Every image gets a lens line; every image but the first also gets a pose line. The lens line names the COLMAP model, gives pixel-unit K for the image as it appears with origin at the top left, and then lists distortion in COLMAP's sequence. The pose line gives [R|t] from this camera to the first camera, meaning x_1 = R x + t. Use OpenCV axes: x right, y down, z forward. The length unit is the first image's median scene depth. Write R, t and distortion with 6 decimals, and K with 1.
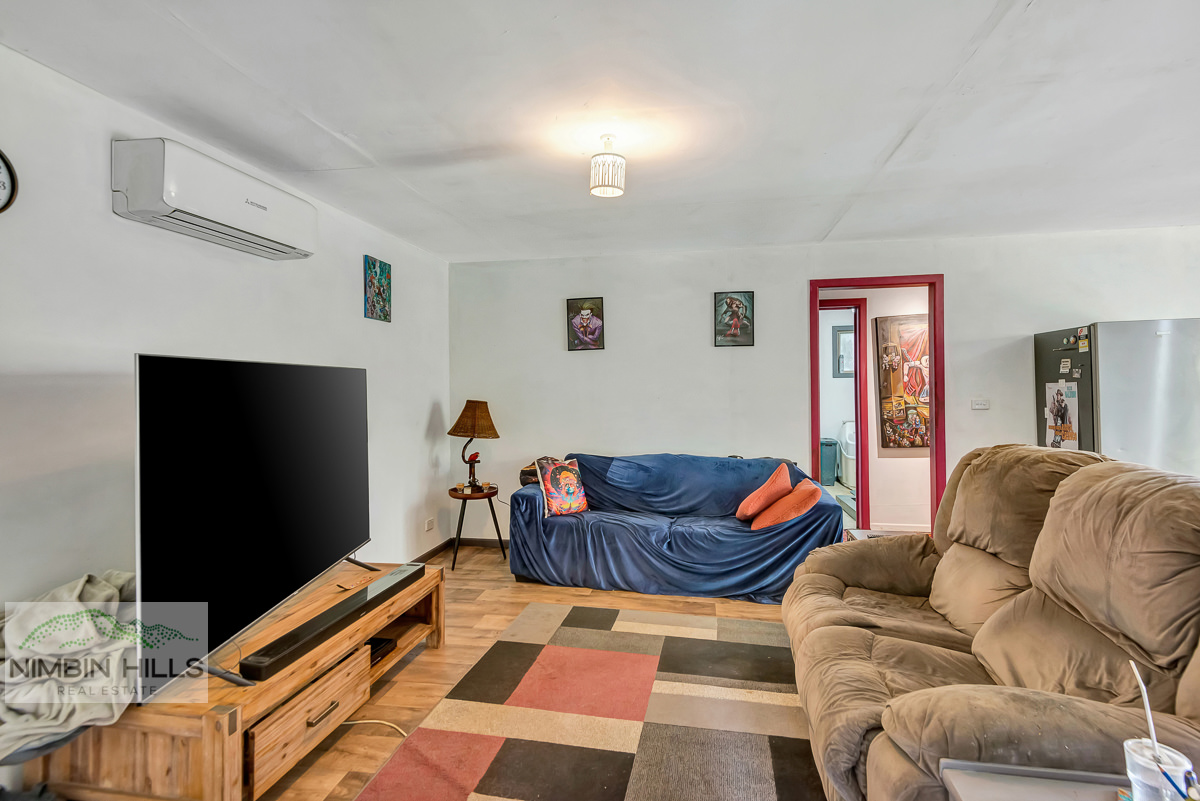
lens RADIAL K [[555.9, 0, 603.6], [0, 555.9, 389.4], [0, 0, 1]] dist [-0.001566, -0.000441]
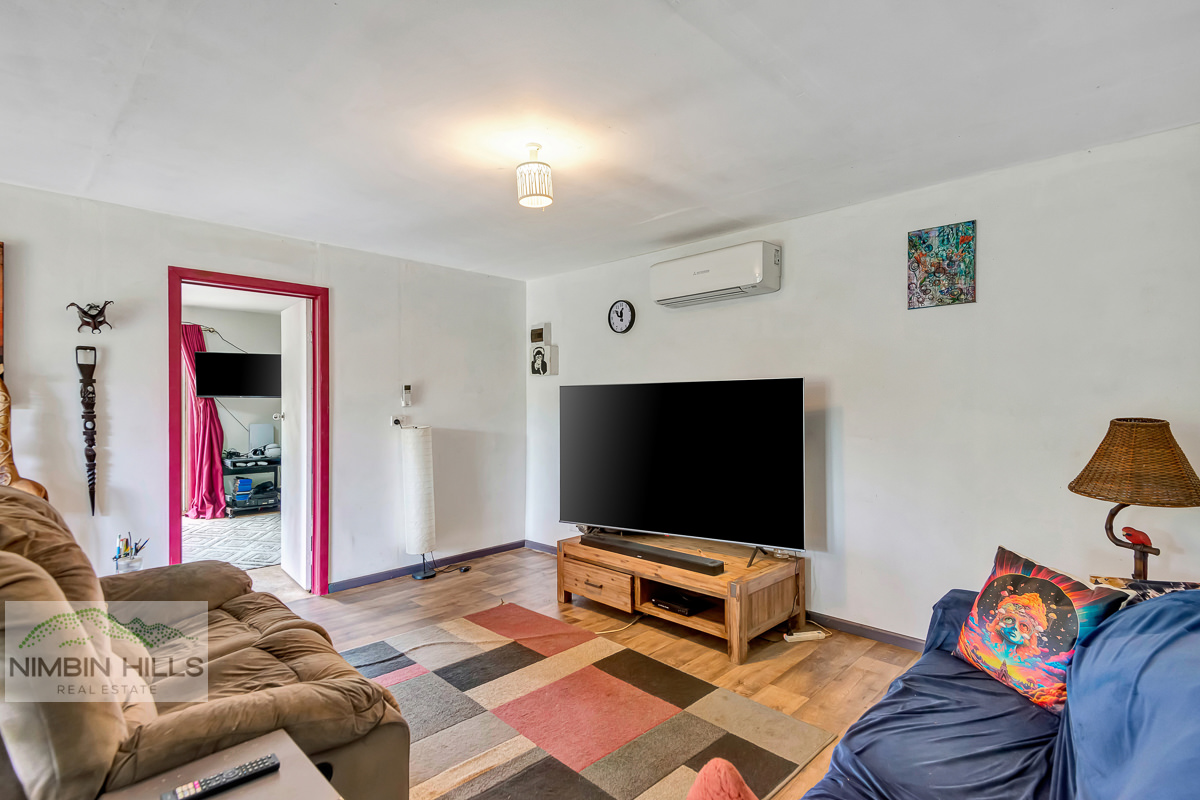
lens RADIAL K [[555.9, 0, 604.7], [0, 555.9, 403.5], [0, 0, 1]] dist [-0.001566, -0.000441]
pose [[-0.531292, 0.018693, -0.846982, 0.605166], [0.008886, 0.999825, 0.016492, -0.008614], [0.847142, 0.001236, -0.531365, 1.252508]]
